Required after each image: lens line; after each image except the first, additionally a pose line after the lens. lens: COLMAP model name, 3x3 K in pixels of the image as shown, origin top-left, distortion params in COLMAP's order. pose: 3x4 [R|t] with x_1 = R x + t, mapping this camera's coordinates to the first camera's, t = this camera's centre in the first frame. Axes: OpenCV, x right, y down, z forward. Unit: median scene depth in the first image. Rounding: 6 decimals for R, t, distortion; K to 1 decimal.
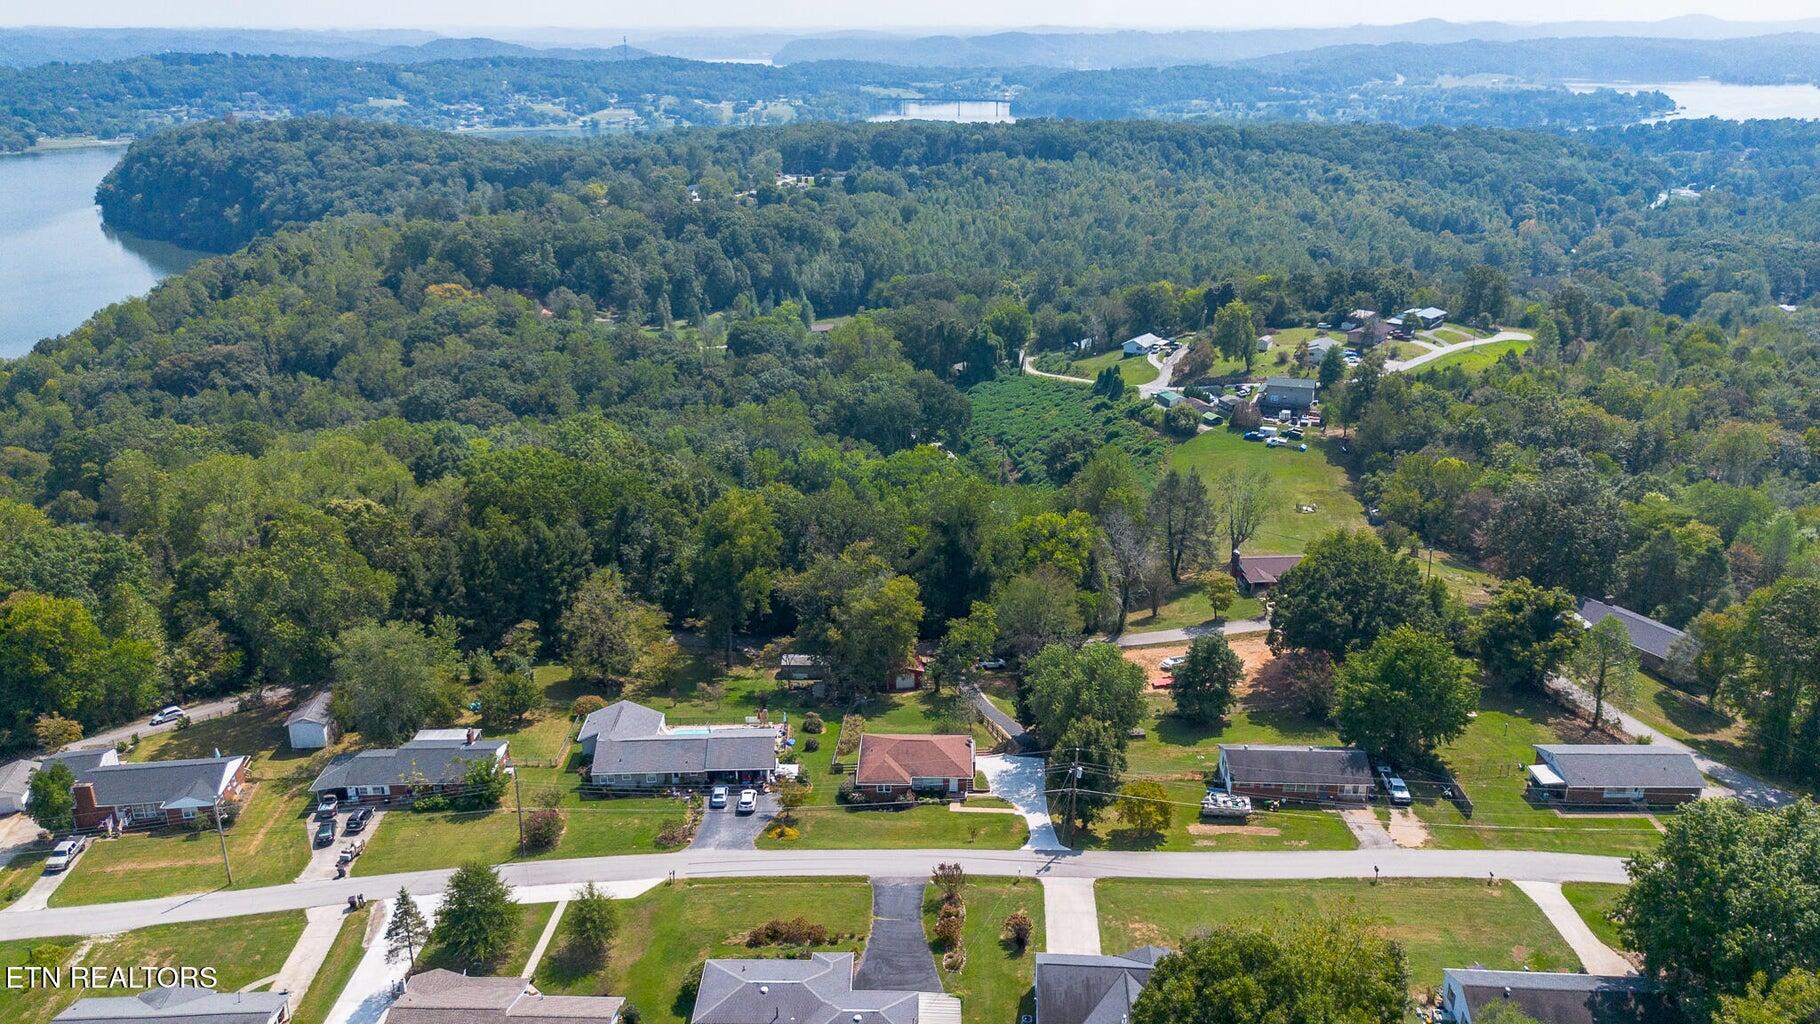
lens RADIAL K [[1413.9, 0, 919.0], [0, 1413.9, 521.2], [0, 0, 1]] dist [0.035386, -0.000644]
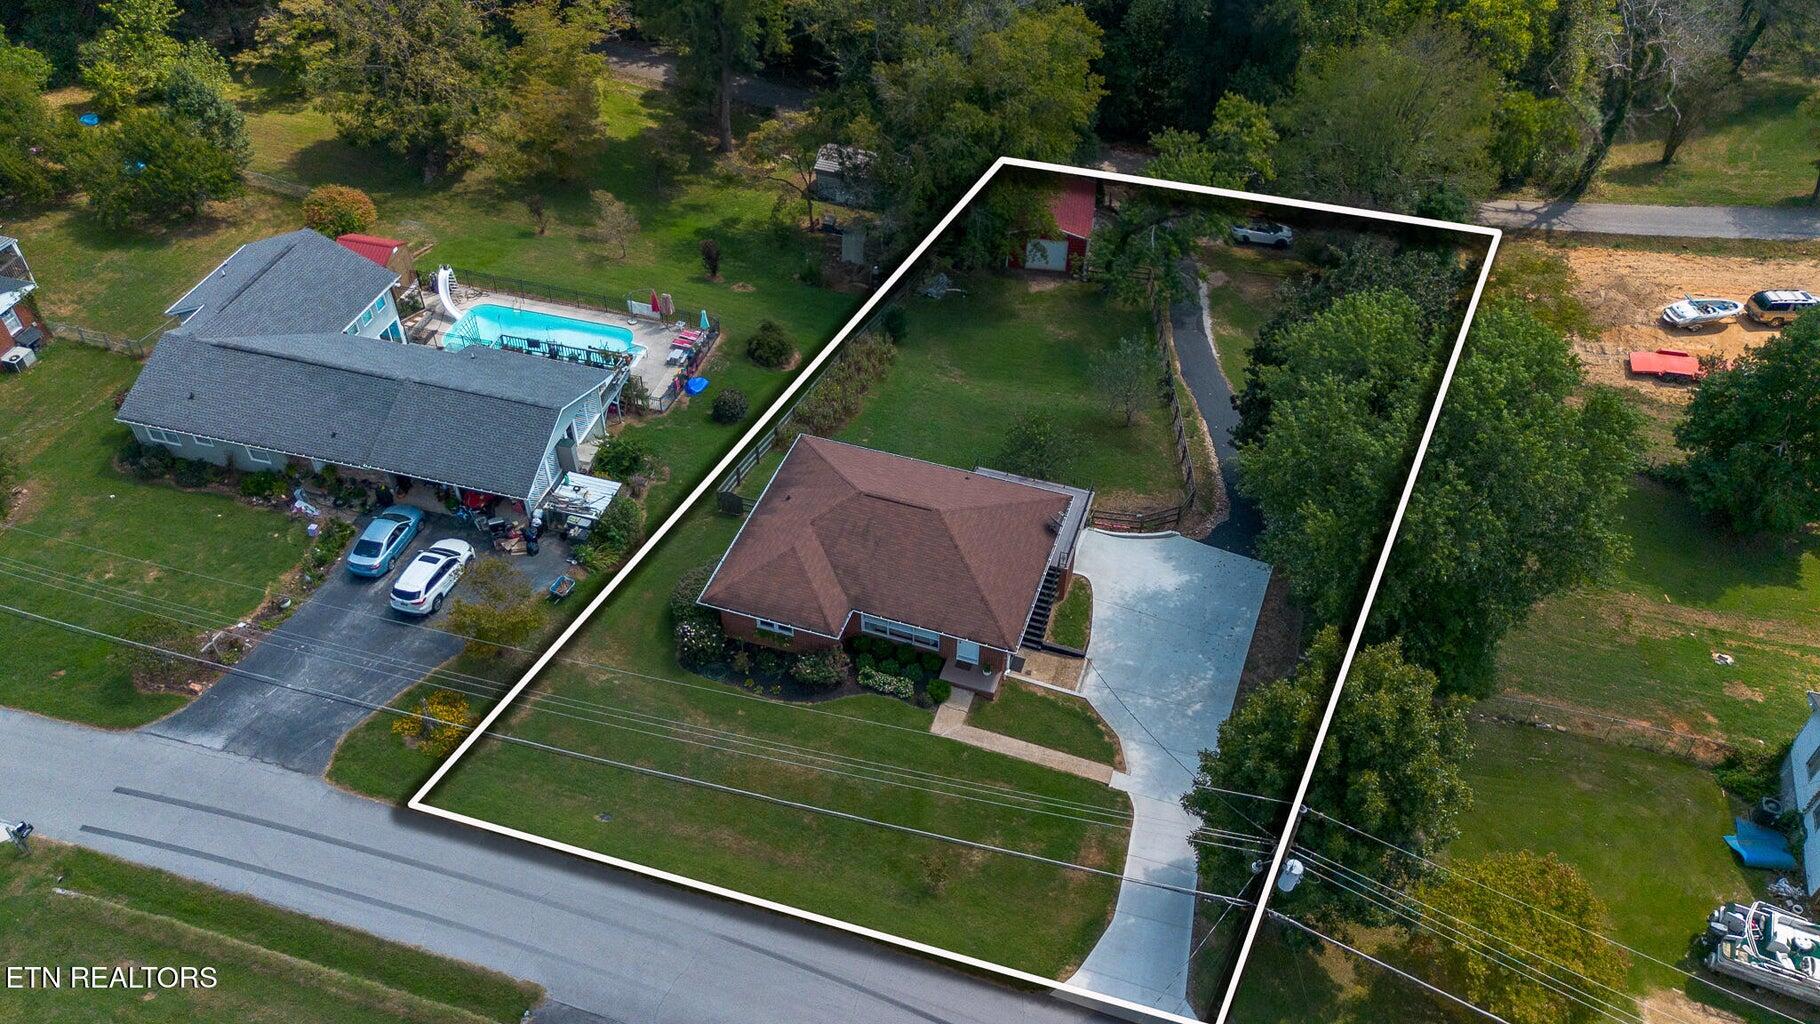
lens RADIAL K [[1413.9, 0, 919.0], [0, 1413.9, 521.2], [0, 0, 1]] dist [0.035386, -0.000644]
pose [[0.954789, 0.209524, -0.210899, 0.064472], [-0.108819, 0.906499, 0.407943, 0.009881], [0.276654, -0.366549, 0.888315, 0.547546]]
